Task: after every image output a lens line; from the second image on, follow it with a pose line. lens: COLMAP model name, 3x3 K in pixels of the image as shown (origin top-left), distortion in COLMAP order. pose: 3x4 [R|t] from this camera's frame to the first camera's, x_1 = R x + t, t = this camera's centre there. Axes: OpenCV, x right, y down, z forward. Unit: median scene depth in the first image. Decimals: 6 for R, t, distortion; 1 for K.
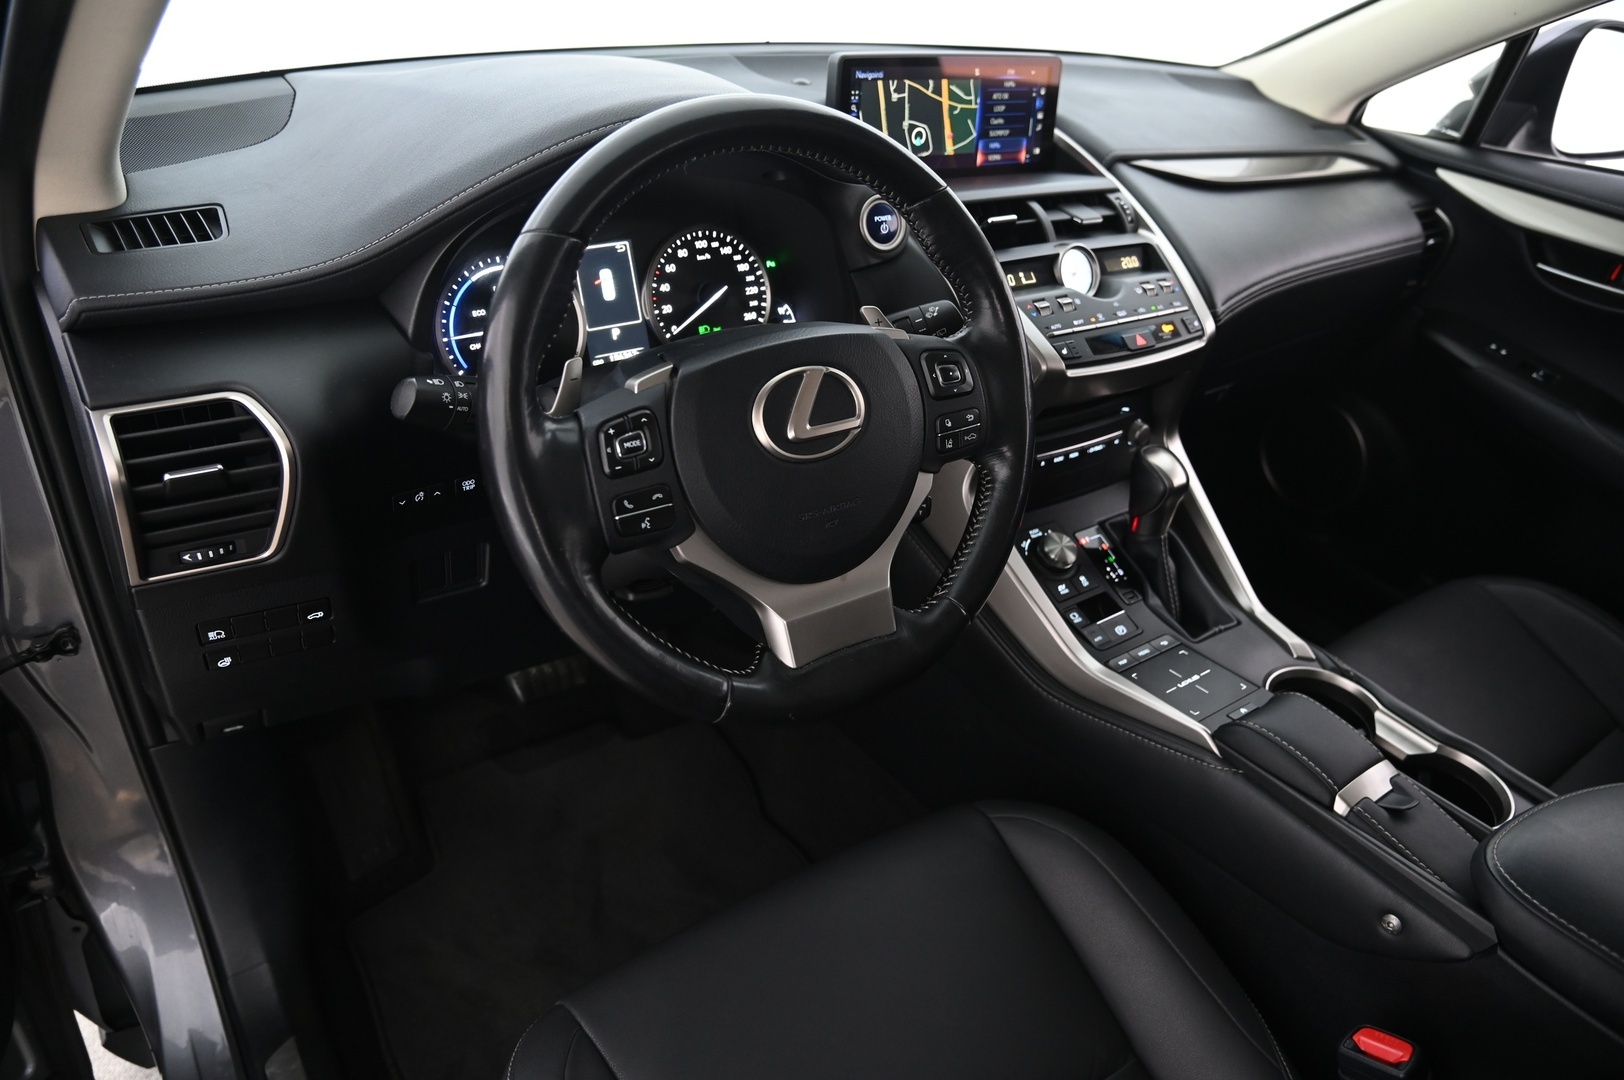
lens RADIAL K [[1137.8, 0, 800.1], [0, 1137.8, 538.9], [0, 0, 1]] dist [-0.142287, 0.128130]
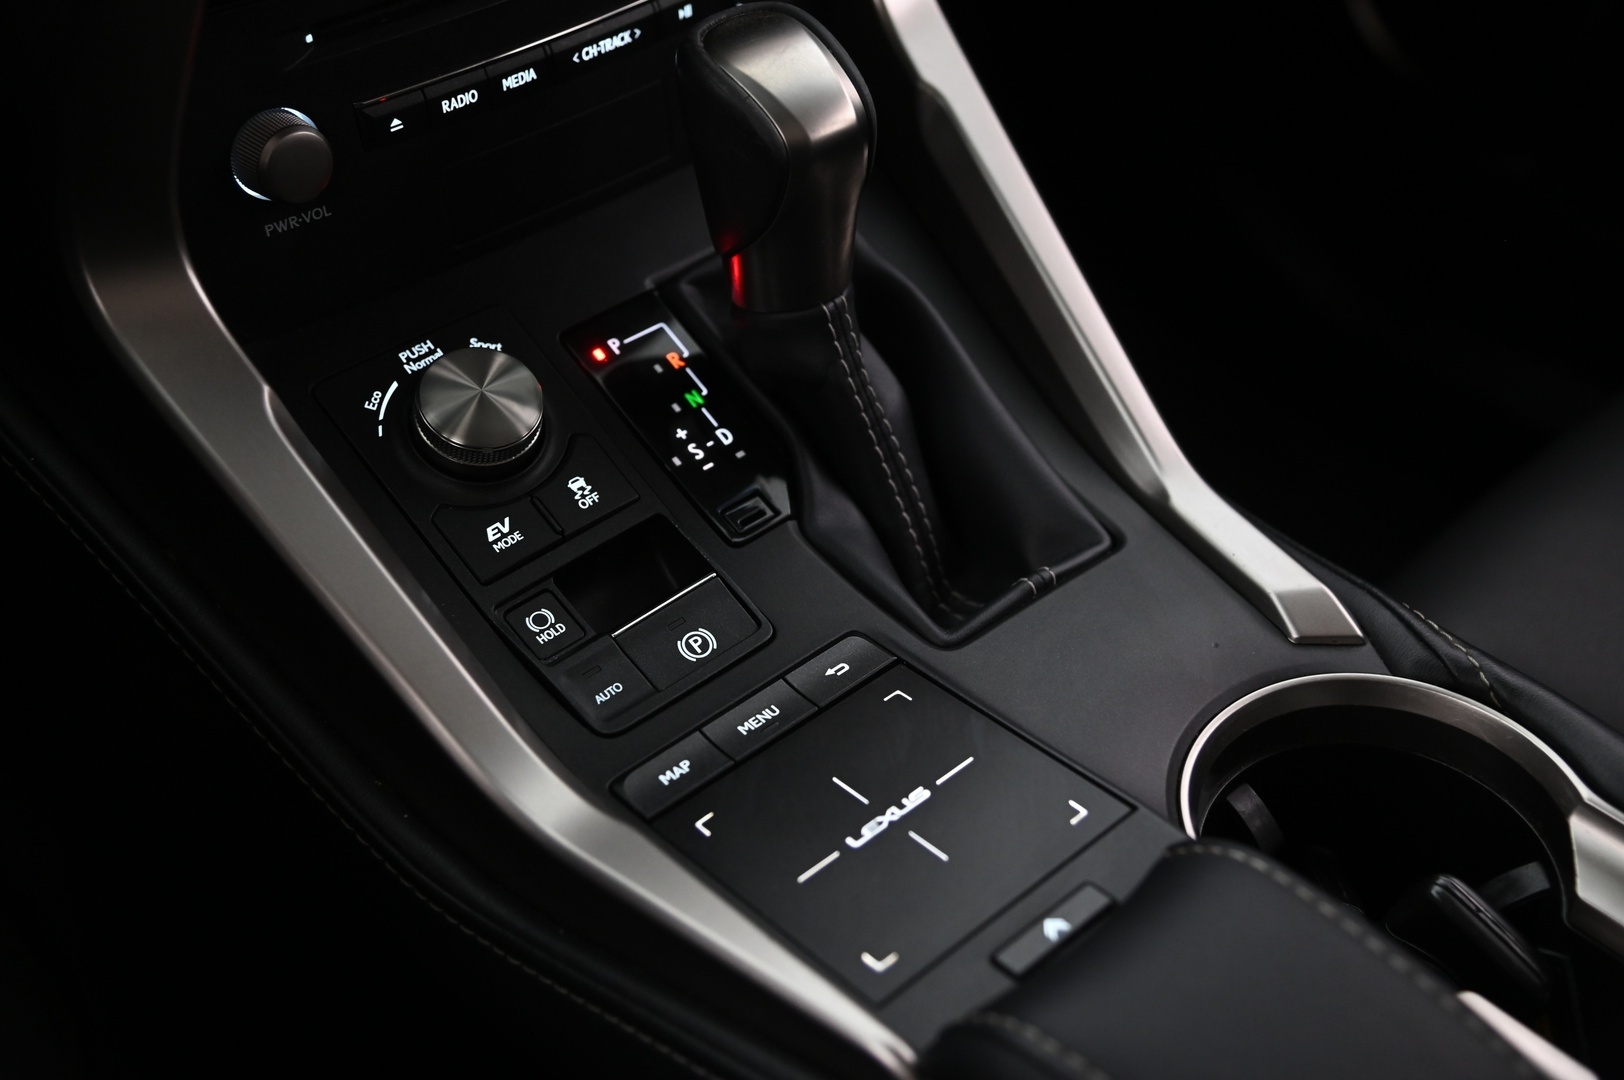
lens RADIAL K [[1954.2, 0, 812.0], [0, 1954.2, 540.0], [0, 0, 1]] dist [0.132492, 0.021544]
pose [[0.988390, -0.149798, 0.025403, 0.294095], [0.144184, 0.977482, 0.154081, -0.023528], [-0.047912, -0.148629, 0.987732, 0.455239]]
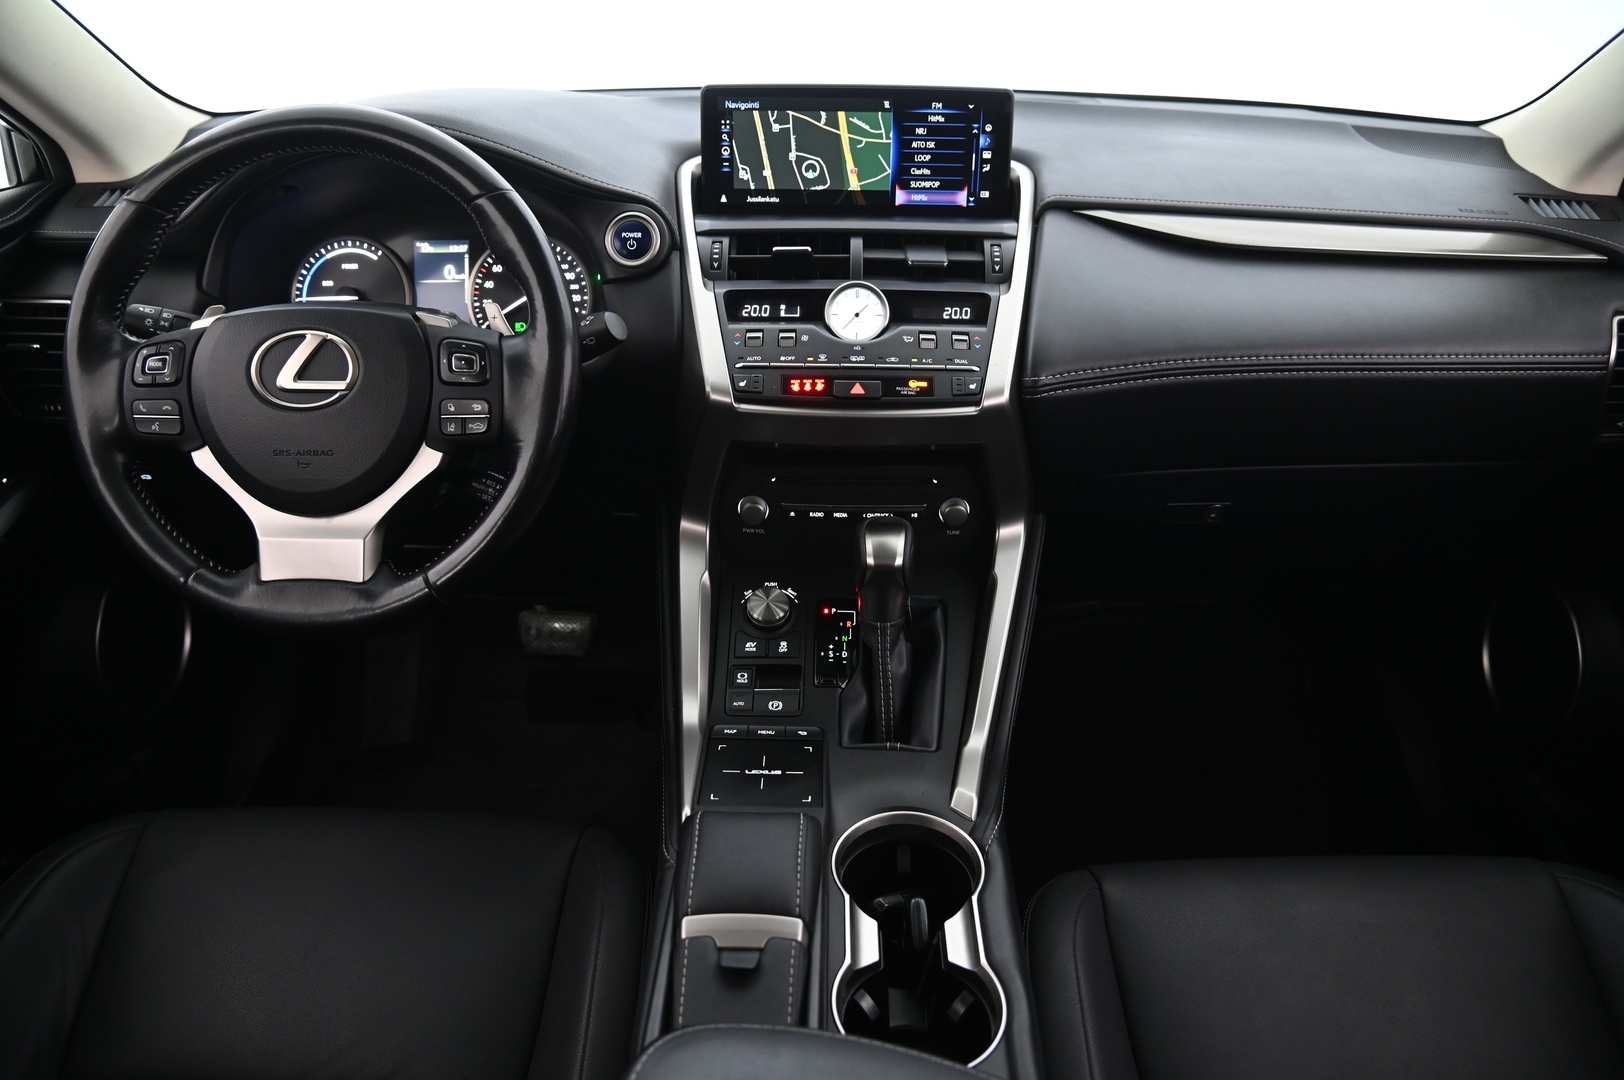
lens RADIAL K [[1137.8, 0, 800.1], [0, 1137.8, 538.9], [0, 0, 1]] dist [-0.142287, 0.128130]
pose [[0.791731, 0.215118, -0.571739, 0.751554], [-0.257225, 0.966323, 0.007381, -0.055371], [0.554073, 0.141222, 0.820402, 0.246695]]
